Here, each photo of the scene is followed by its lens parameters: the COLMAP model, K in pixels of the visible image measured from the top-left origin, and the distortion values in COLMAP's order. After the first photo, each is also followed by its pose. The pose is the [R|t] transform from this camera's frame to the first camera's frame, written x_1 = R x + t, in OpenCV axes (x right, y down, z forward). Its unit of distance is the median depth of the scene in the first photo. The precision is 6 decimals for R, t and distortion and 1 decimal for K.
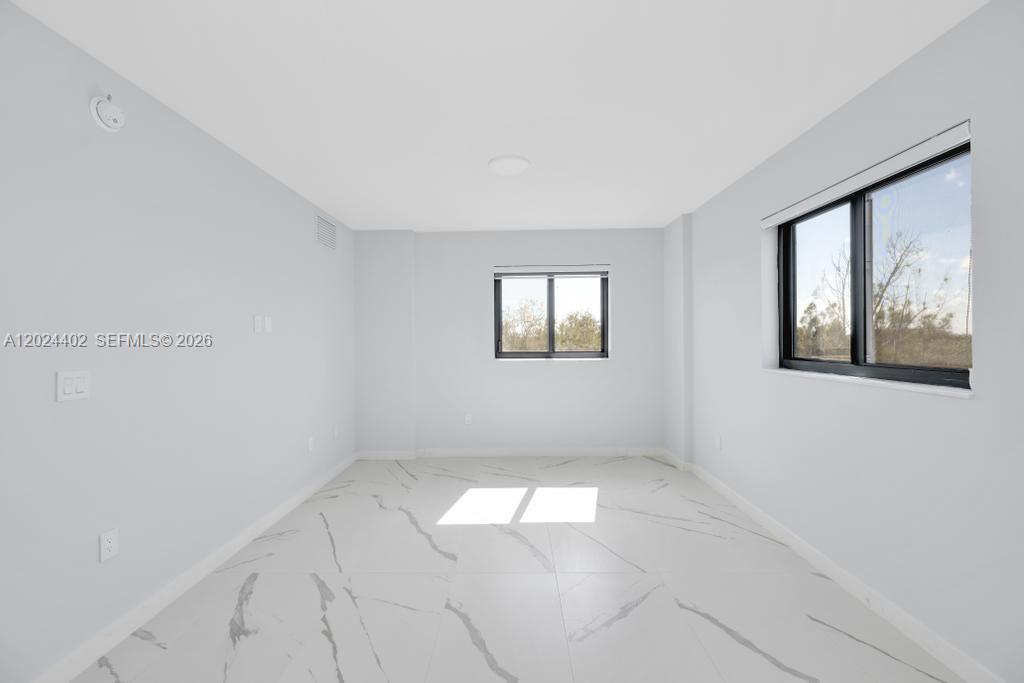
lens RADIAL K [[403.0, 0, 508.8], [0, 403.0, 341.3], [0, 0, 1]] dist [-0.000990, 0.000444]
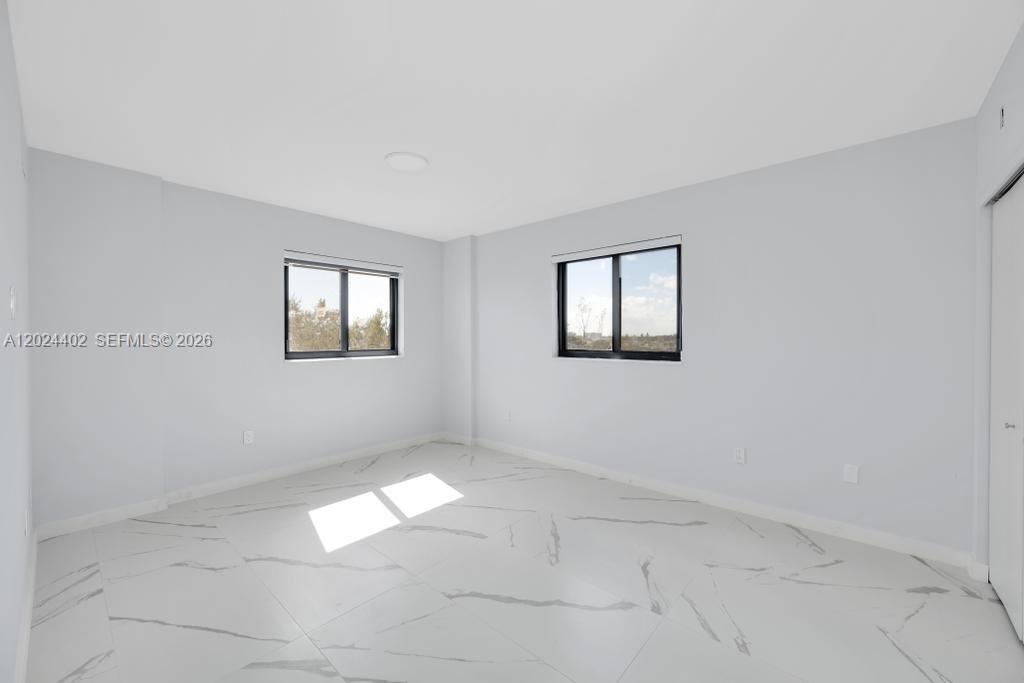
lens RADIAL K [[403.0, 0, 508.8], [0, 403.0, 341.3], [0, 0, 1]] dist [-0.000990, 0.000444]
pose [[0.652523, -0.000638, 0.757769, -0.430397], [0.000376, 1.000000, 0.000518, 0.004601], [-0.757769, -0.000053, 0.652523, 0.114765]]
